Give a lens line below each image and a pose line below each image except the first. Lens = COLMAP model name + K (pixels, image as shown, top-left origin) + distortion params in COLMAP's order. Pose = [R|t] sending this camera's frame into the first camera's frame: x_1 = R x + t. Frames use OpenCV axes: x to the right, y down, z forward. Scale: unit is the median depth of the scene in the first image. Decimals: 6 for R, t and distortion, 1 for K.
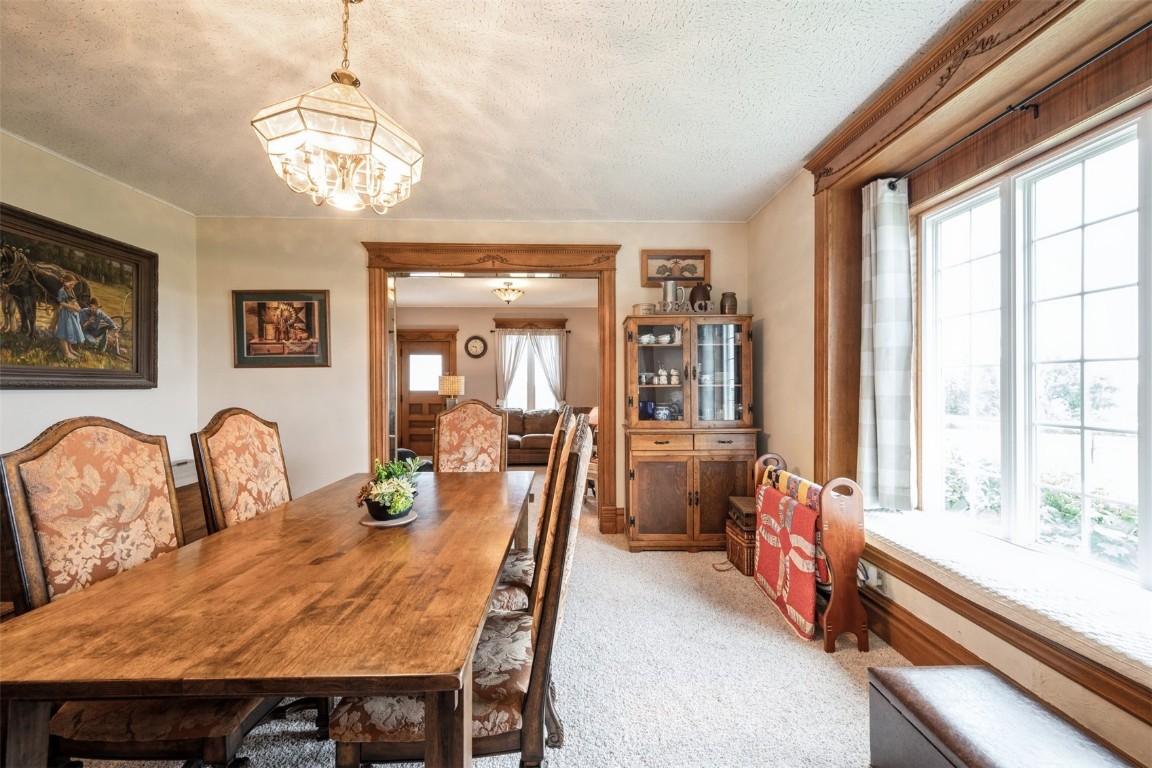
lens RADIAL K [[473.9, 0, 574.0], [0, 473.9, 388.5], [0, 0, 1]] dist [-0.002856, -0.000119]
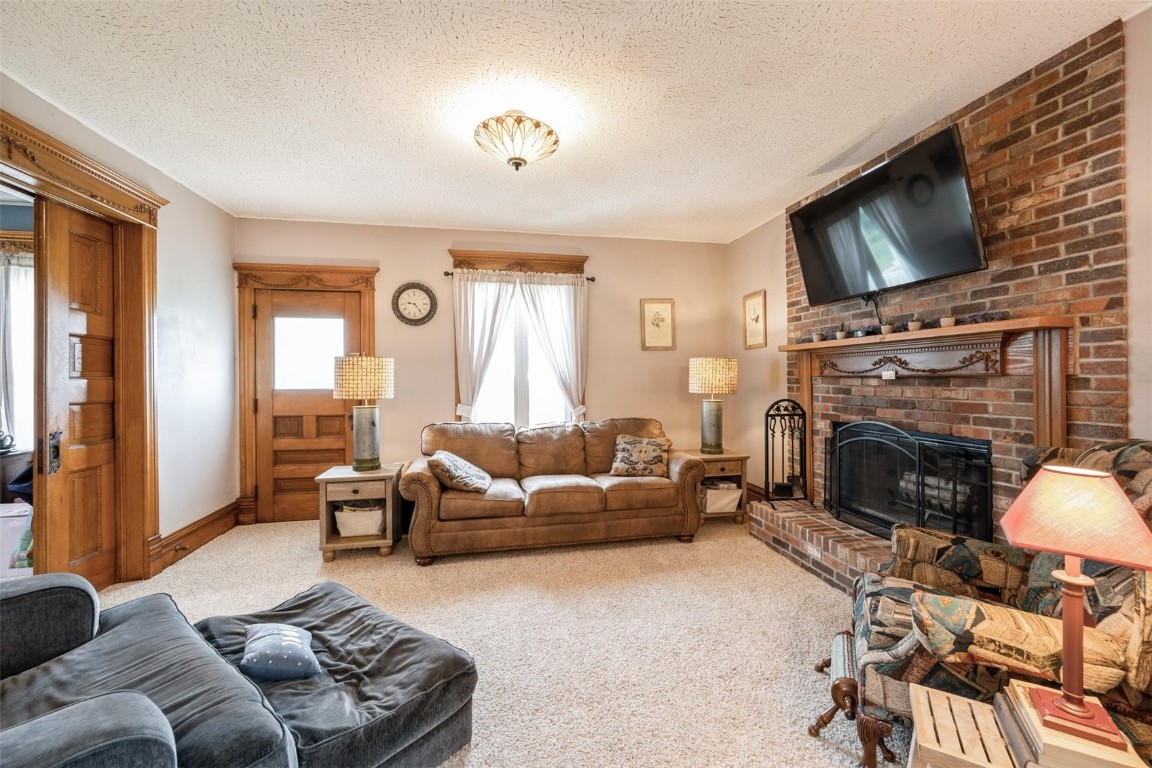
lens RADIAL K [[473.9, 0, 581.6], [0, 473.9, 378.8], [0, 0, 1]] dist [-0.002856, -0.000119]
pose [[0.984601, -0.005652, 0.174726, -0.118931], [0.006373, 0.999973, -0.003562, -0.002643], [-0.174701, 0.004620, 0.984611, 0.461712]]
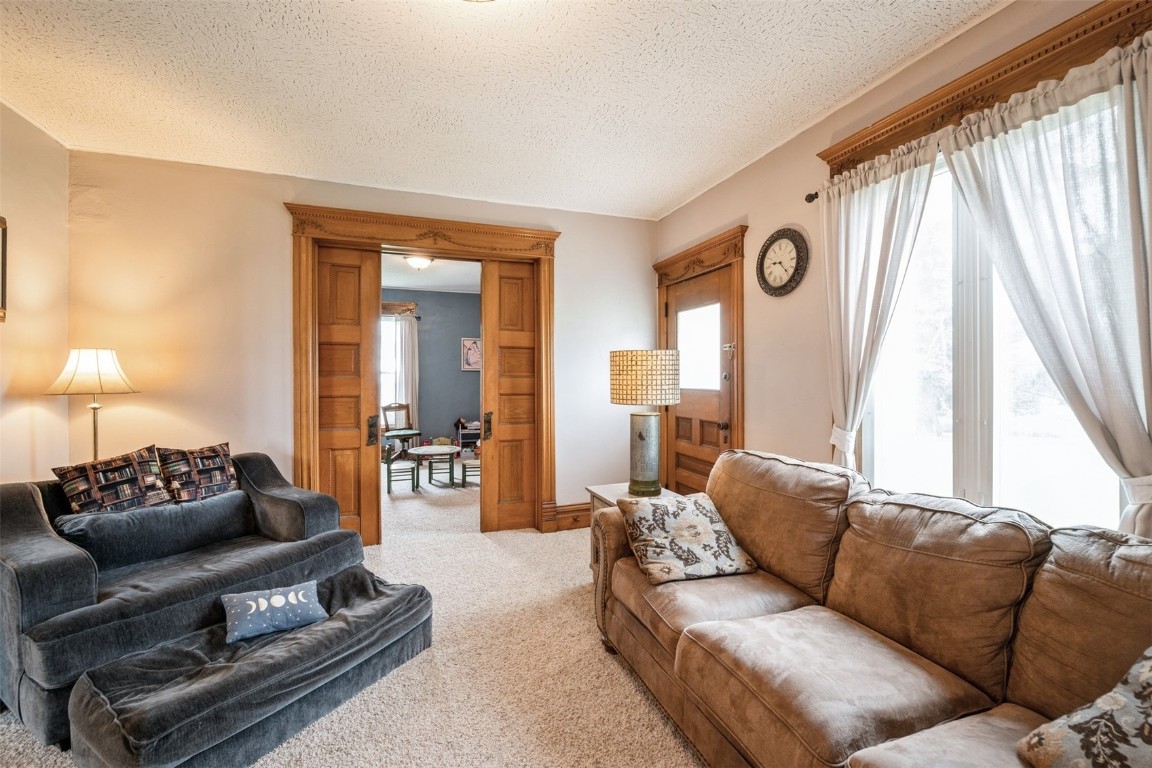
lens RADIAL K [[473.9, 0, 570.1], [0, 473.9, 384.1], [0, 0, 1]] dist [-0.002856, -0.000119]
pose [[0.299883, 0.012673, -0.953892, 0.067538], [0.000397, 0.999910, 0.013409, -0.006078], [0.953976, -0.004400, 0.299851, 0.758683]]
